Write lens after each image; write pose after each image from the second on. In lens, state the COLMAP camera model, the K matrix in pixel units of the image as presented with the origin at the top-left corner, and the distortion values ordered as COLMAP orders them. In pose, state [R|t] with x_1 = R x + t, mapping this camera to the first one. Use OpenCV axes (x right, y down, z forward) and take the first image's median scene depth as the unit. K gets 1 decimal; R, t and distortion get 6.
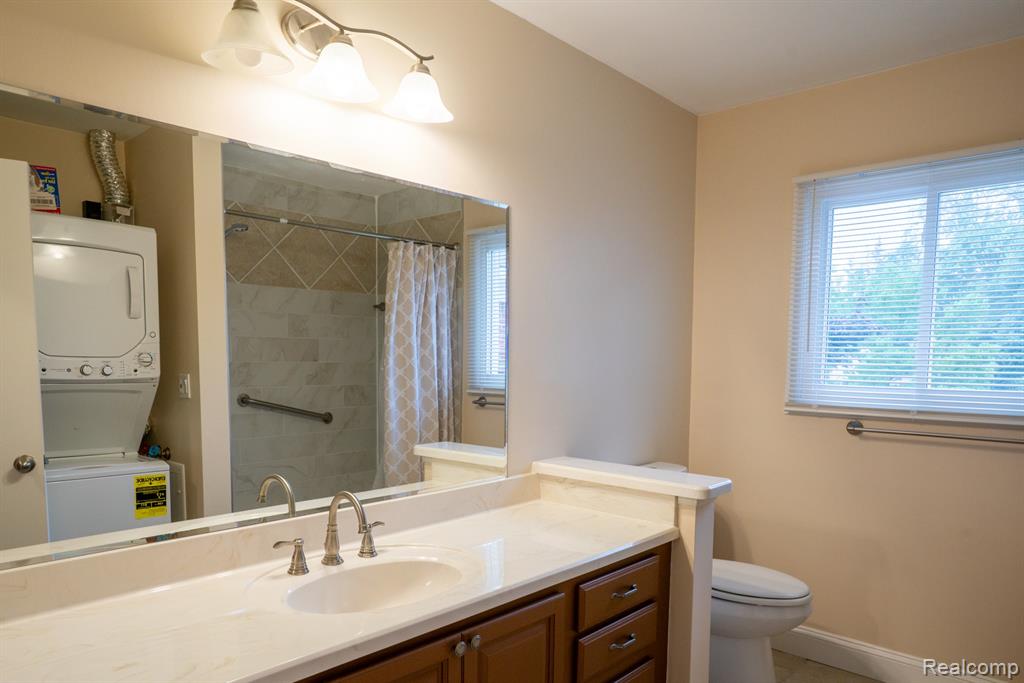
lens RADIAL K [[682.5, 0, 512.0], [0, 682.5, 341.5], [0, 0, 1]] dist [-0.000161, -0.000052]
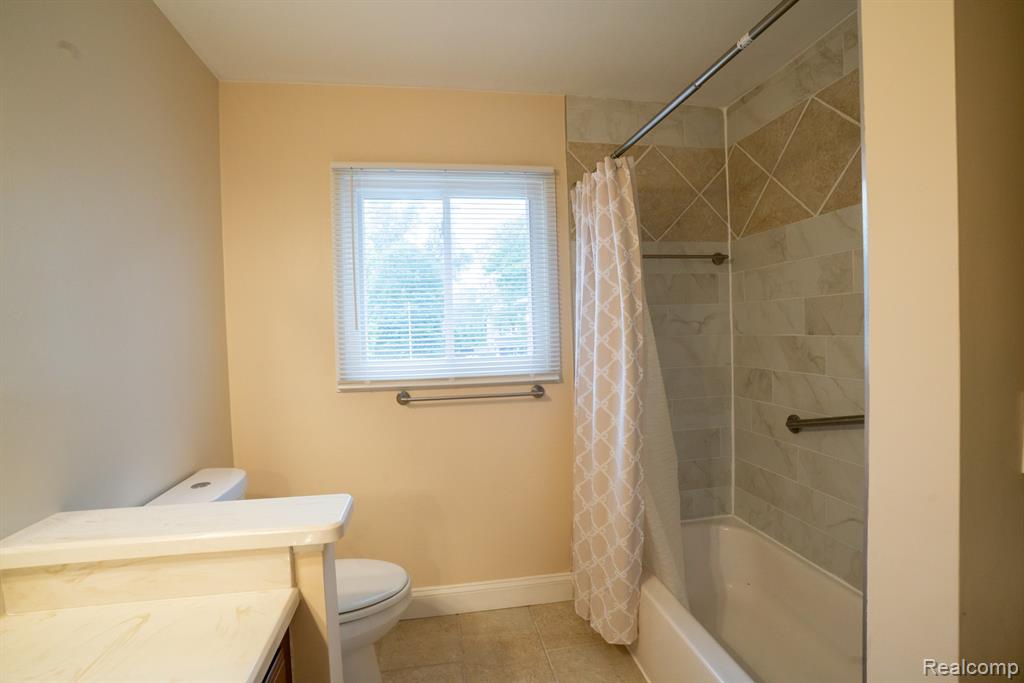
lens RADIAL K [[468.7, 0, 512.0], [0, 468.7, 341.5], [0, 0, 1]] dist [-0.074142, 0.030523]
pose [[0.599796, -0.051124, 0.798518, 0.010332], [0.011315, 0.998399, 0.055422, -0.004951], [-0.800073, -0.024206, 0.599414, 0.410399]]
